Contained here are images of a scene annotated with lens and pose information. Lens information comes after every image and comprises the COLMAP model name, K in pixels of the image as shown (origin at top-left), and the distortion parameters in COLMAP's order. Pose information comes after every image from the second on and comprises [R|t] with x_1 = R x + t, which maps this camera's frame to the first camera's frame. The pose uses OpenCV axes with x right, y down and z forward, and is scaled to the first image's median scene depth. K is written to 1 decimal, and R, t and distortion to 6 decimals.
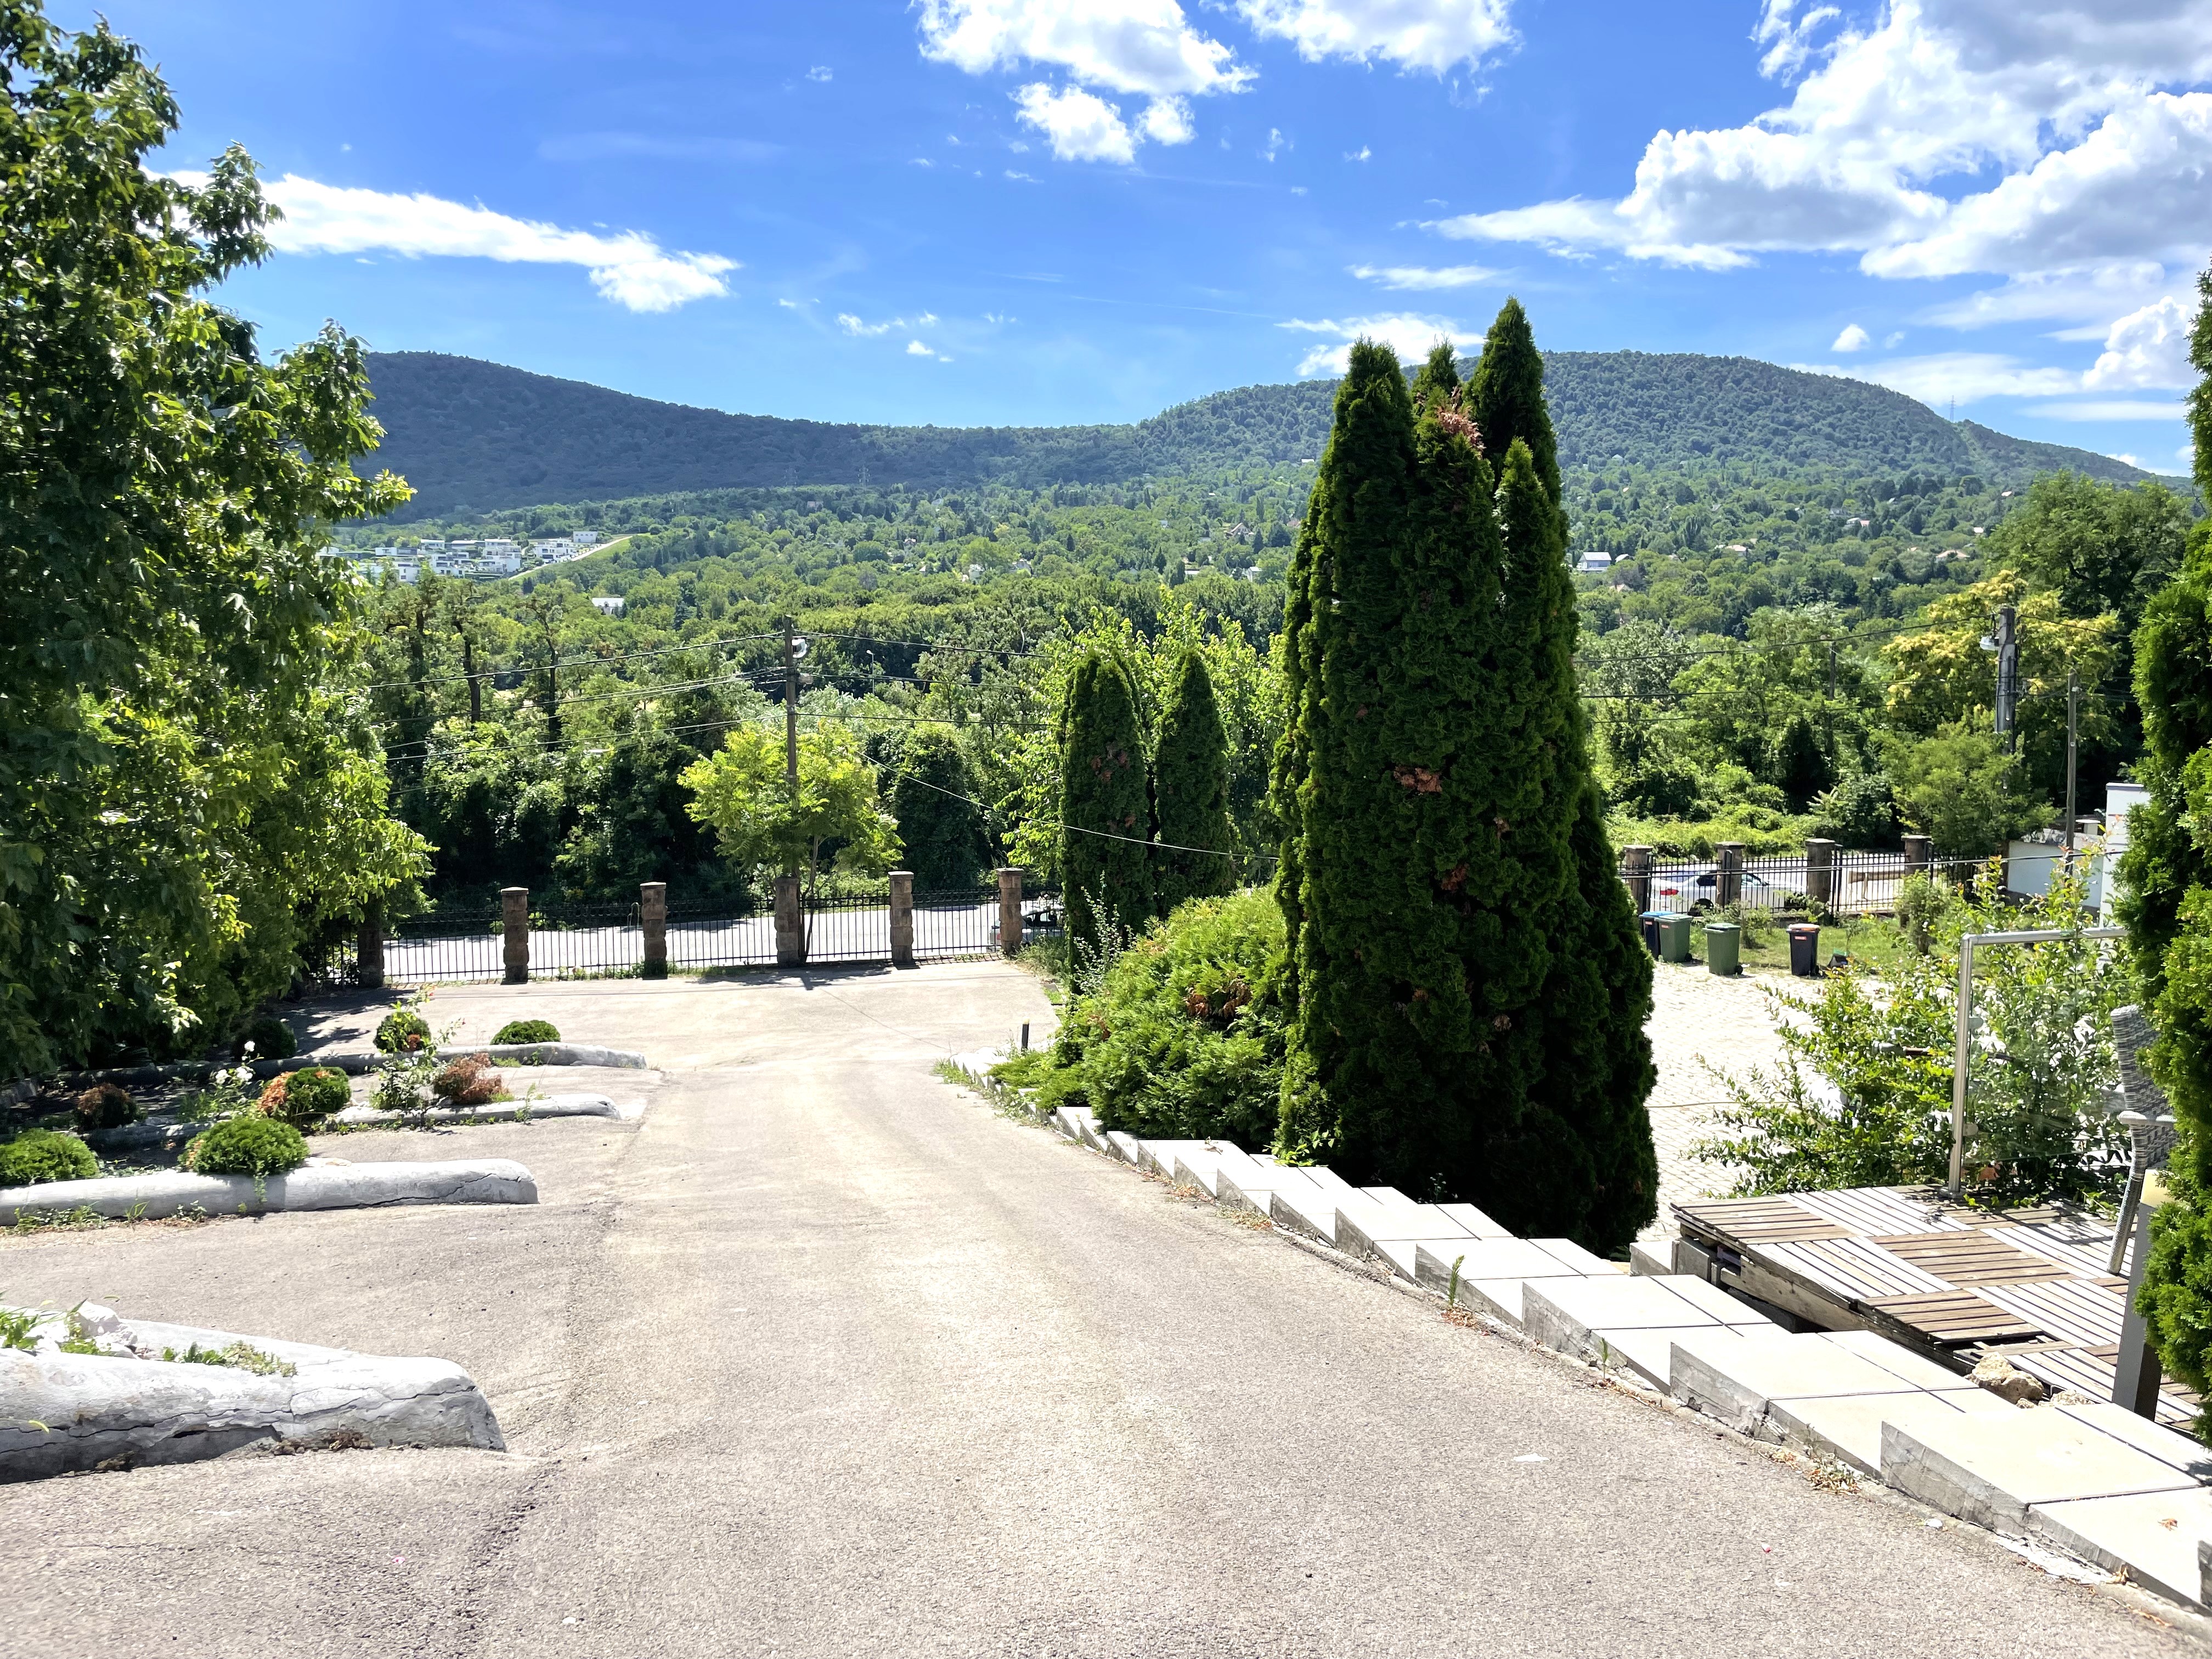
lens RADIAL K [[1663.1, 0, 1101.6], [0, 1663.1, 802.6], [0, 0, 1]] dist [0.087816, -0.124224]
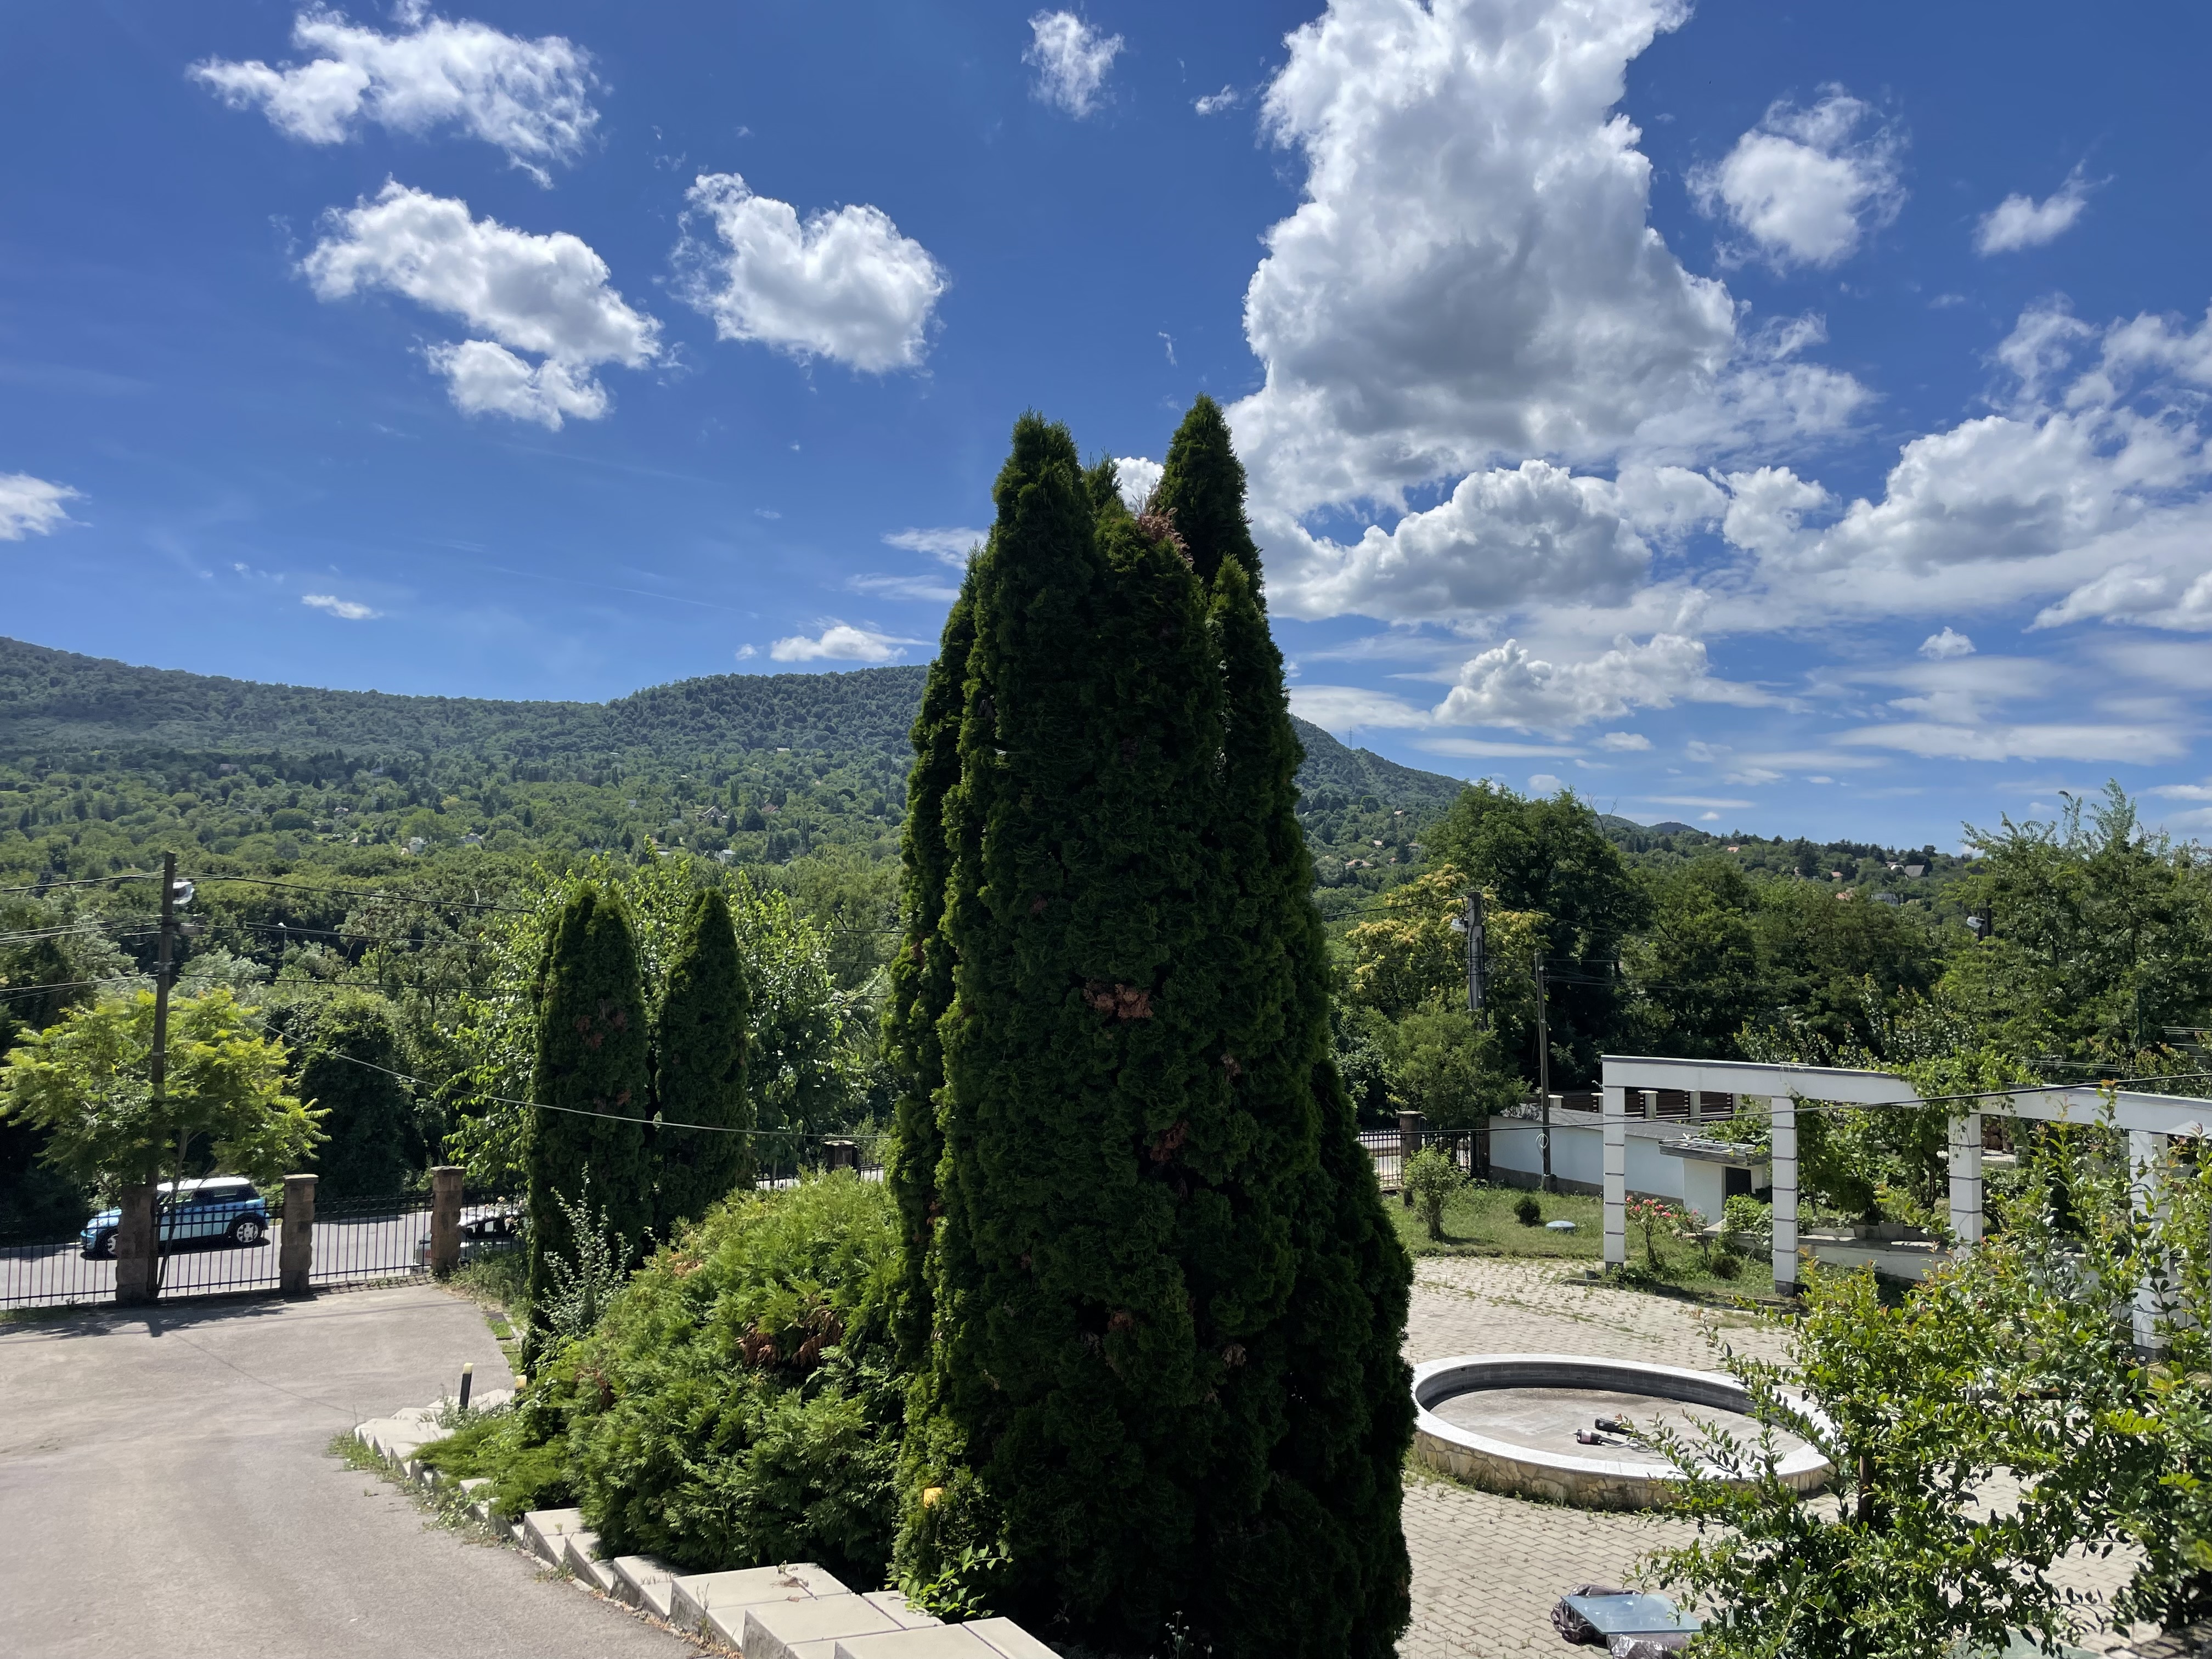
lens RADIAL K [[1663.1, 0, 1101.6], [0, 1663.1, 802.6], [0, 0, 1]] dist [0.087816, -0.124224]
pose [[0.951222, 0.043474, 0.305430, -0.008788], [0.009457, 0.985447, -0.169717, 0.005528], [-0.308364, 0.164327, 0.936968, 0.079792]]
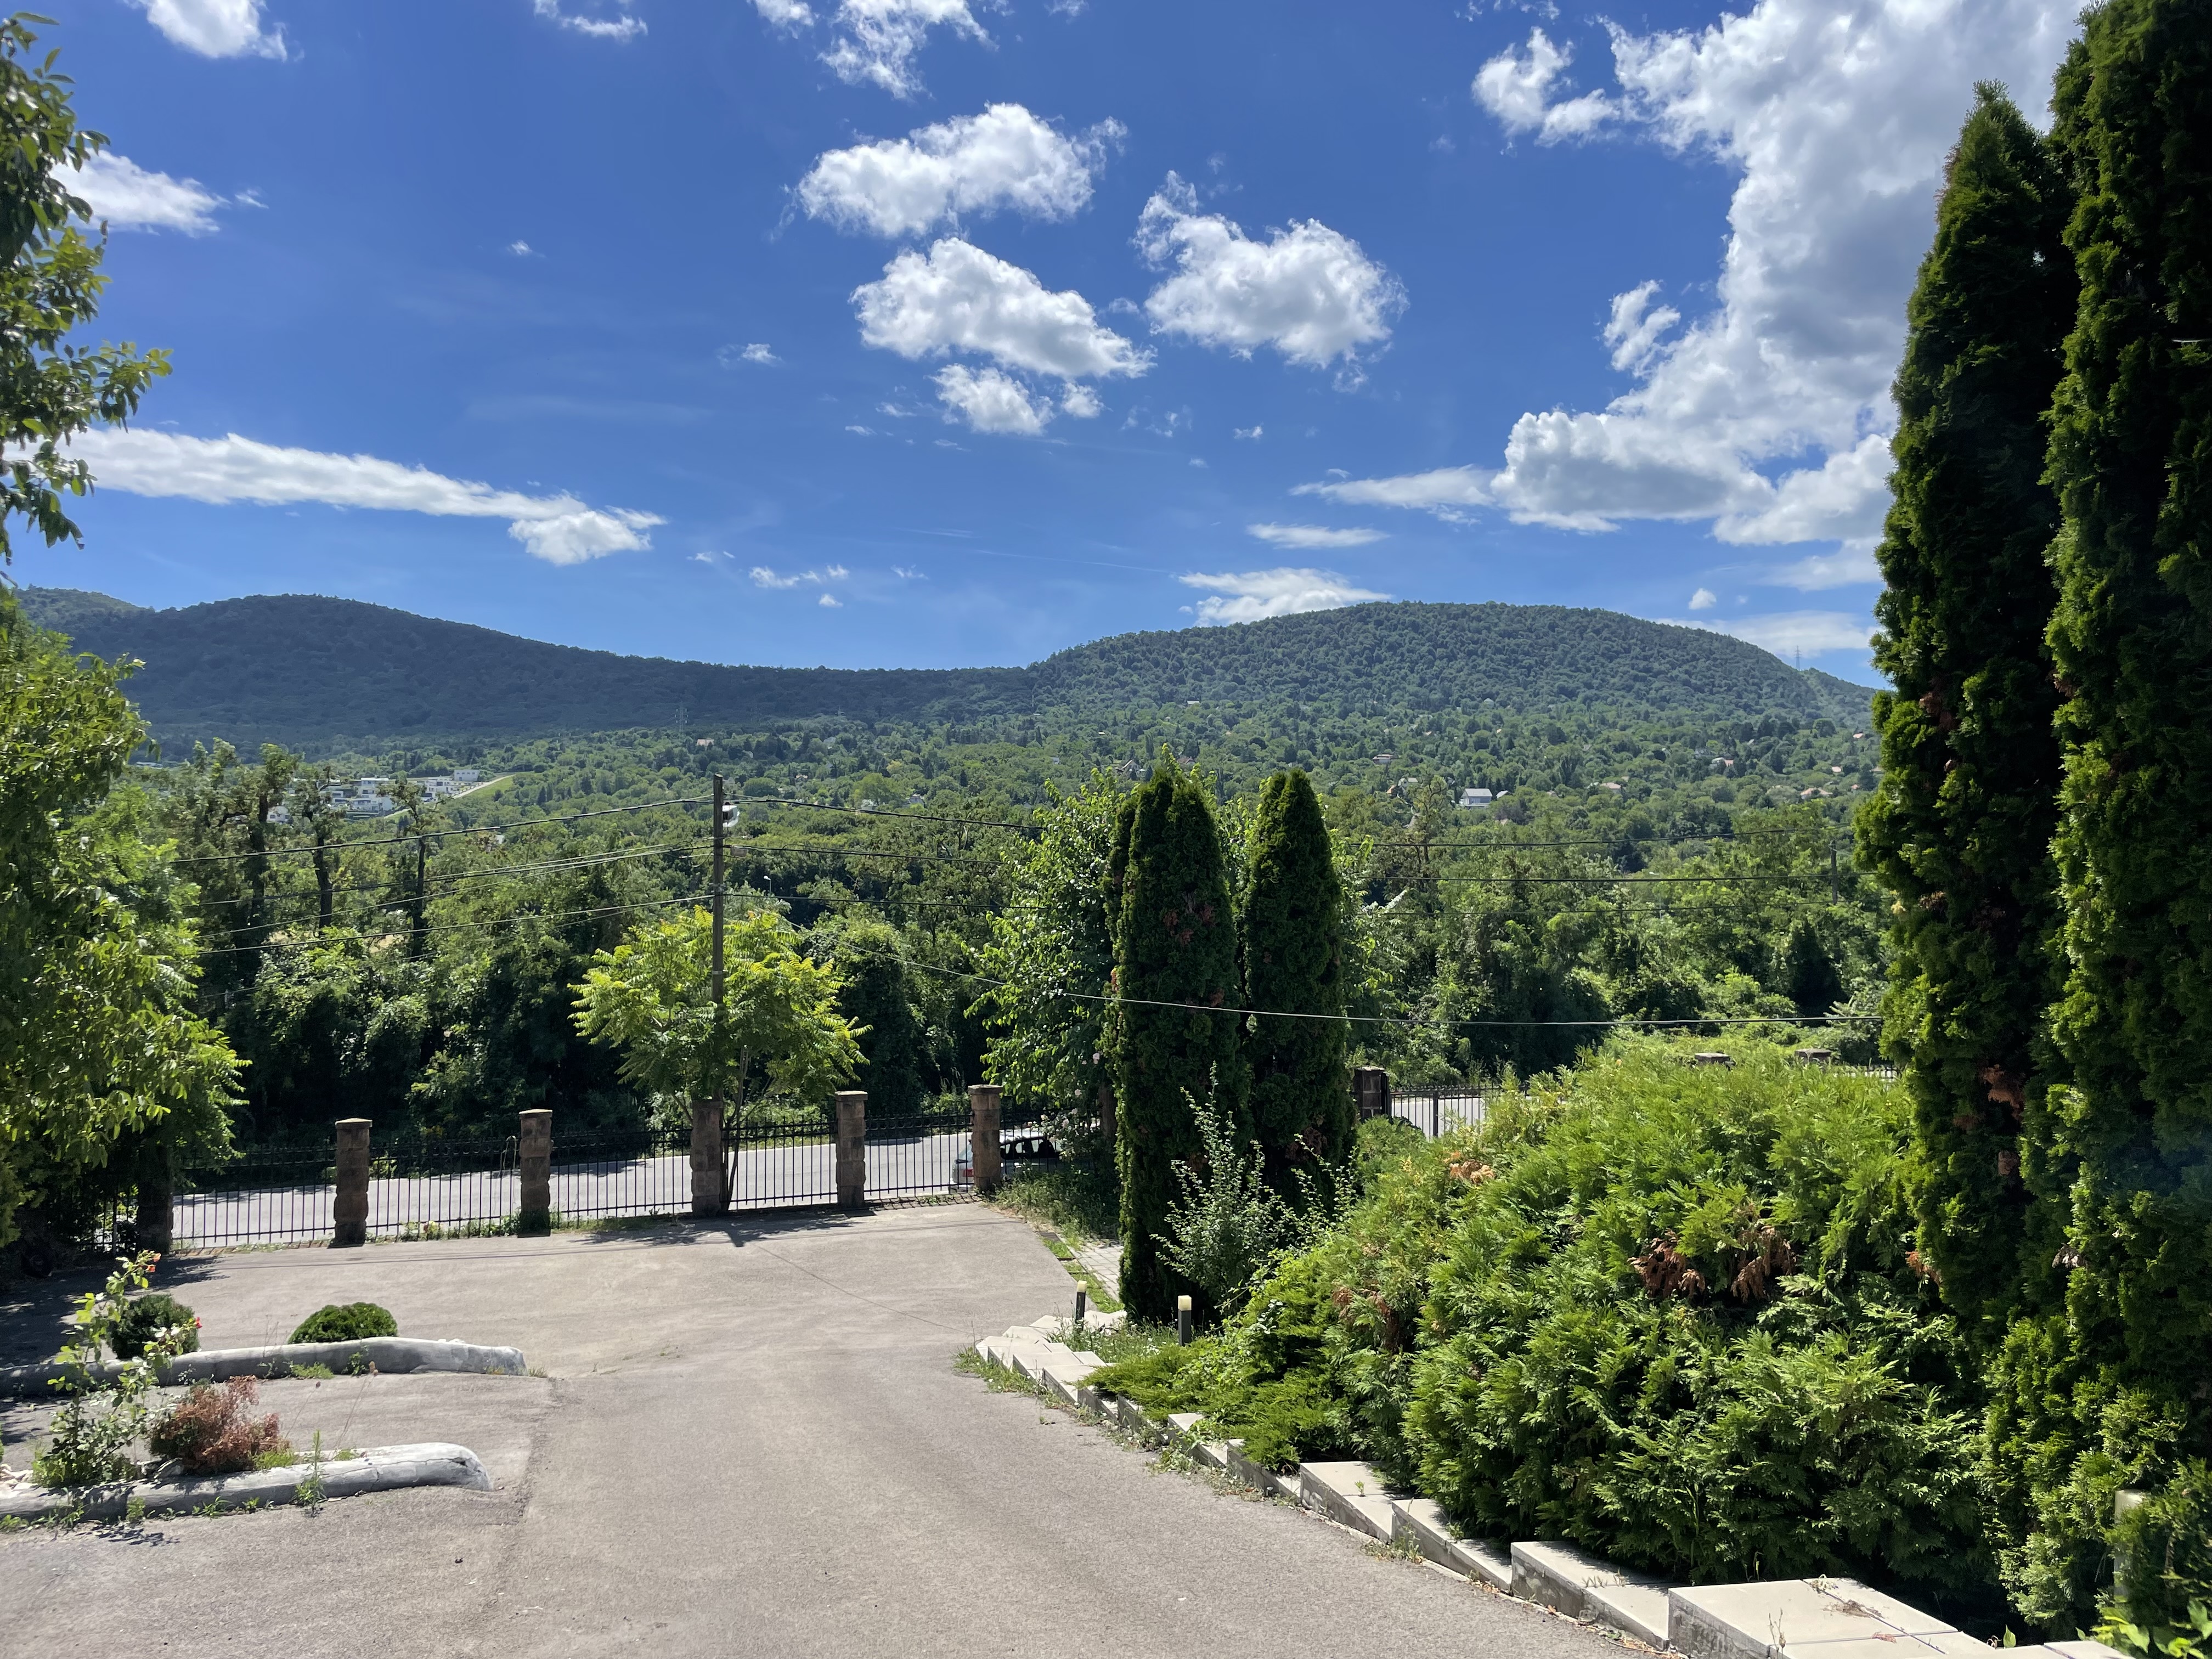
lens RADIAL K [[1663.1, 0, 1101.6], [0, 1663.1, 802.6], [0, 0, 1]] dist [0.087816, -0.124224]
pose [[0.997815, -0.001308, 0.066059, -0.043471], [0.010635, 0.989947, -0.141037, 0.015110], [-0.065210, 0.141431, 0.987798, 0.144644]]
